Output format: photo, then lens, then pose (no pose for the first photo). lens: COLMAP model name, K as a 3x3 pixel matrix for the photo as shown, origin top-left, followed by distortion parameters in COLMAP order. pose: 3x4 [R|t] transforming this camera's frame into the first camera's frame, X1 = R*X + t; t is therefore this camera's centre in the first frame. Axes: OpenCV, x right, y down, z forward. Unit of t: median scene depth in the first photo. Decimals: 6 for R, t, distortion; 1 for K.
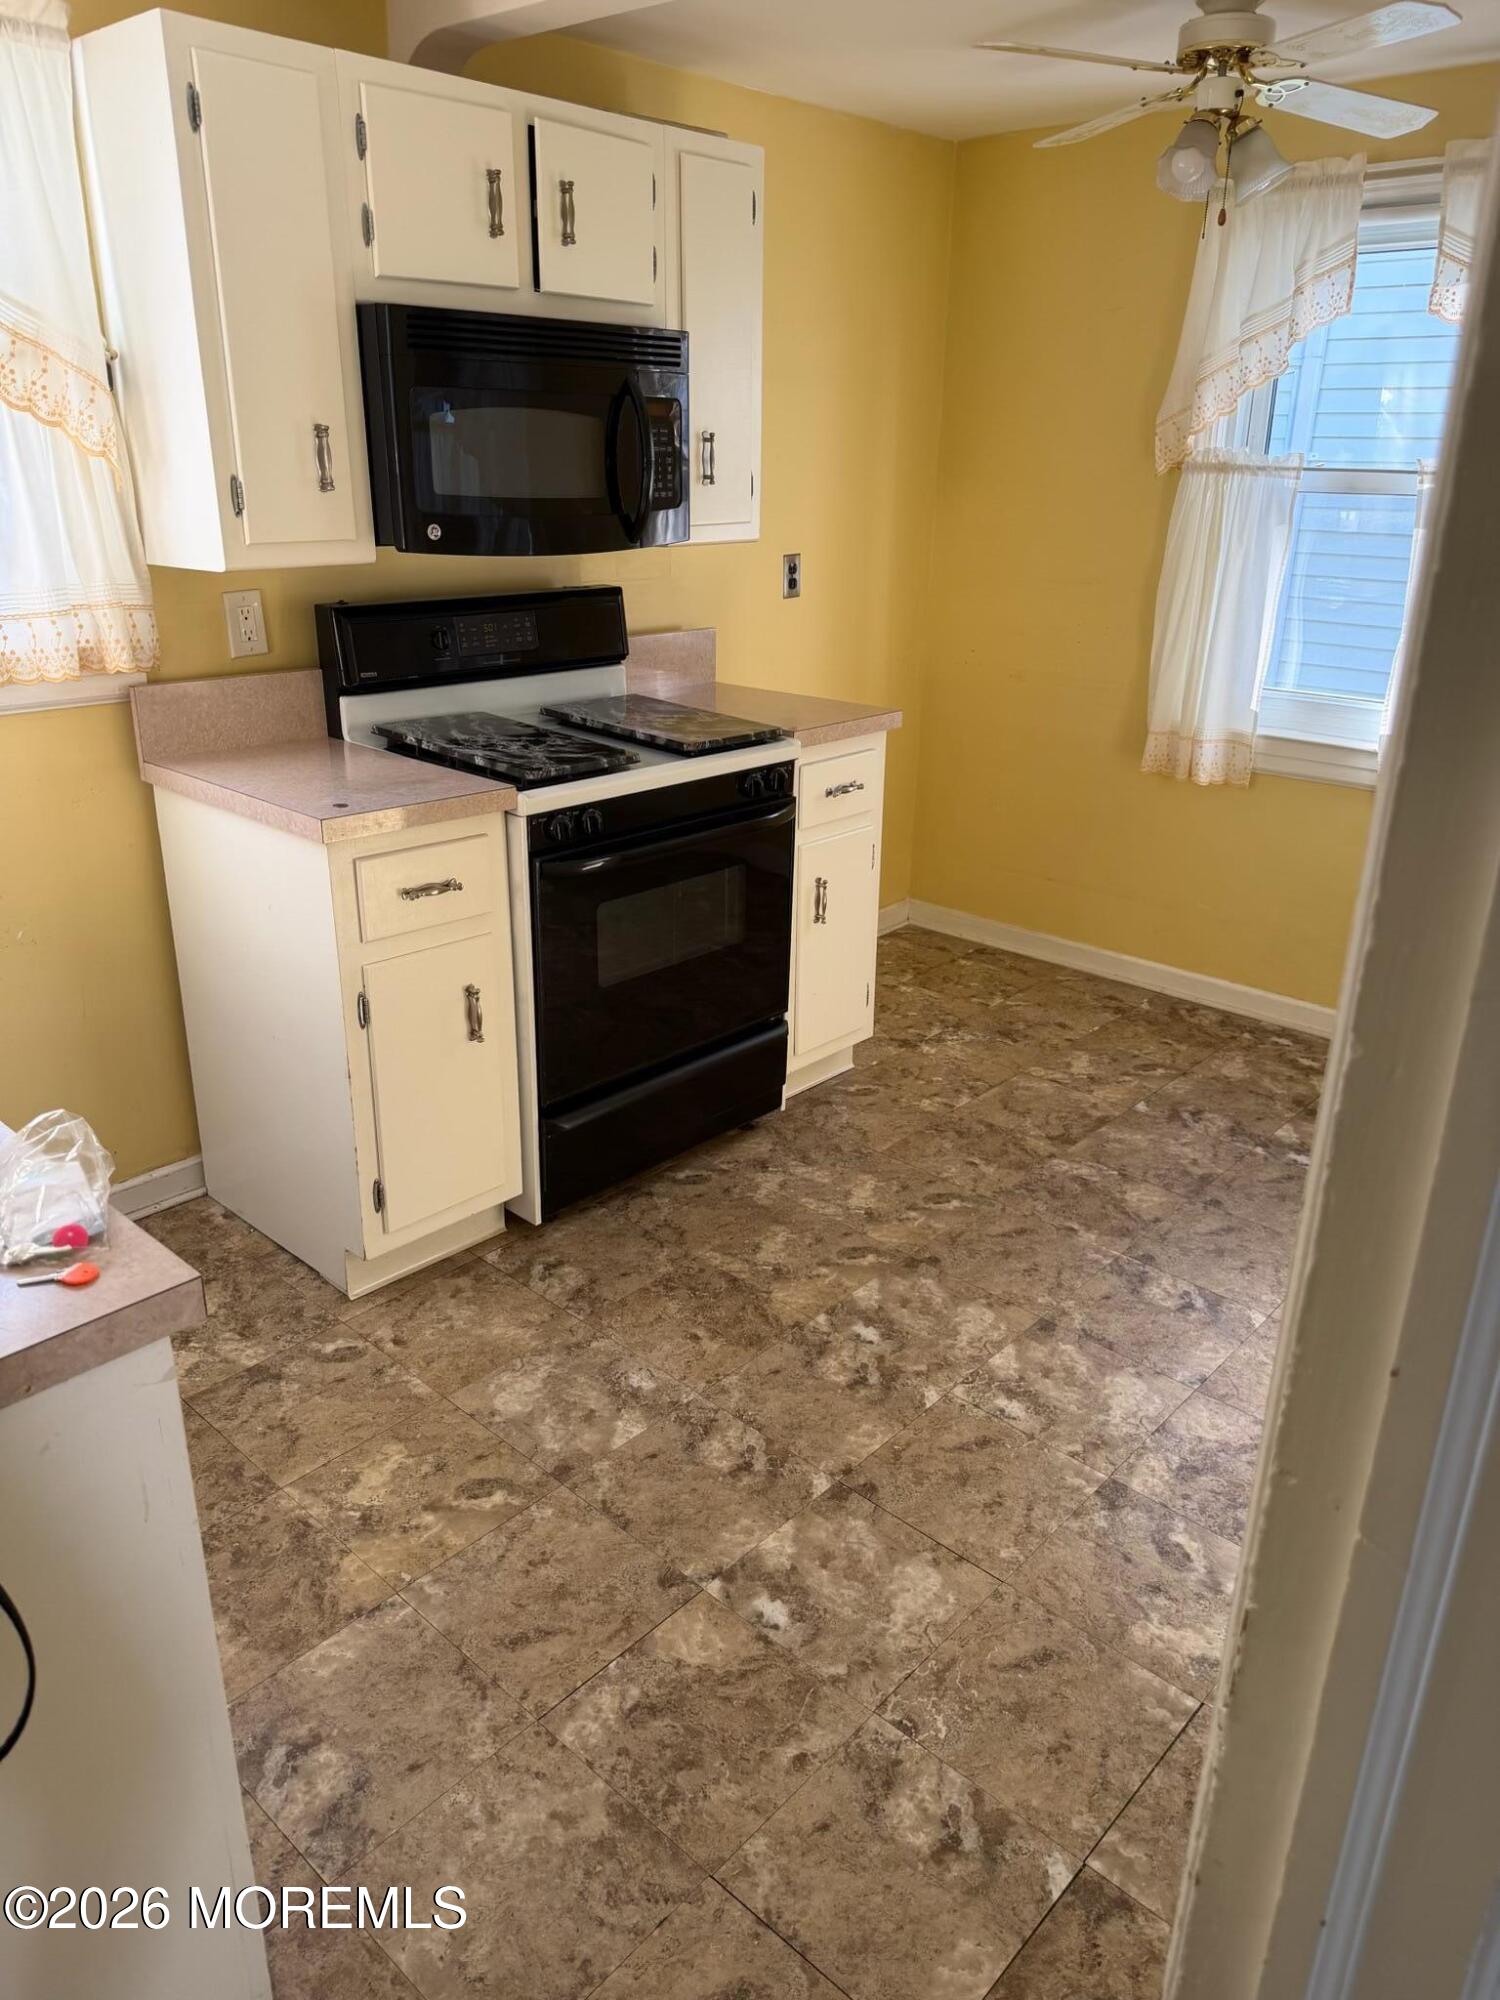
lens RADIAL K [[1421.0, 0, 748.8], [0, 1421.0, 994.6], [0, 0, 1]] dist [-0.007085, -0.000957]
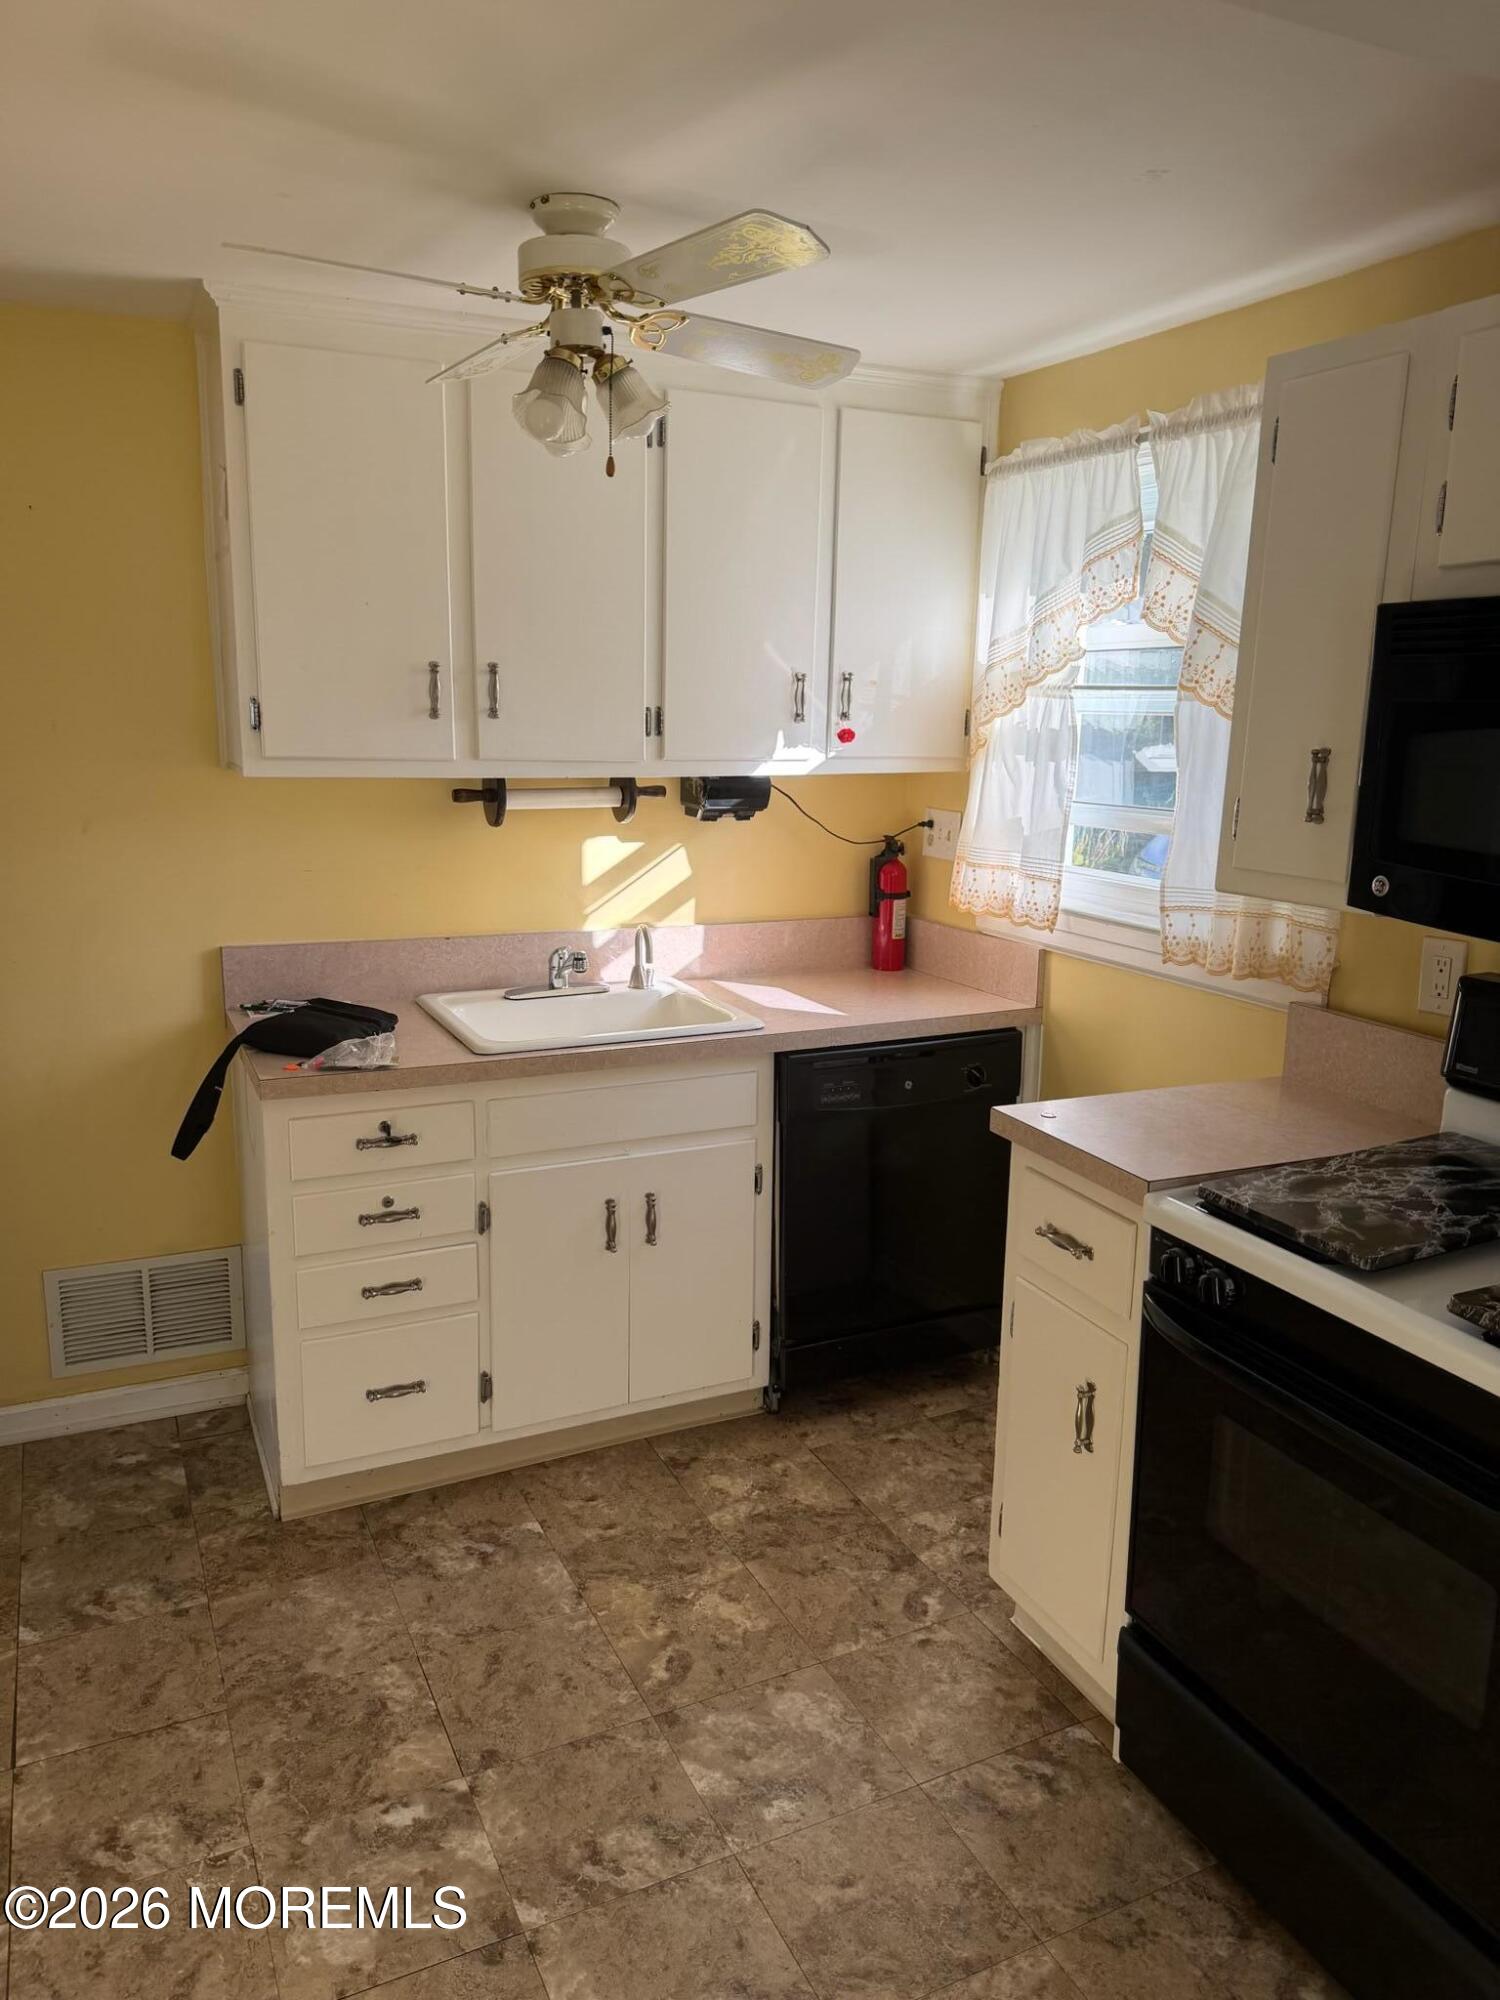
lens RADIAL K [[1421.0, 0, 747.8], [0, 1421.0, 1007.4], [0, 0, 1]] dist [-0.007085, -0.000957]
pose [[-0.374097, 0.181521, -0.909451, 0.730581], [-0.360113, 0.875272, 0.322829, -0.491534], [0.854617, 0.448274, -0.262068, 1.175224]]
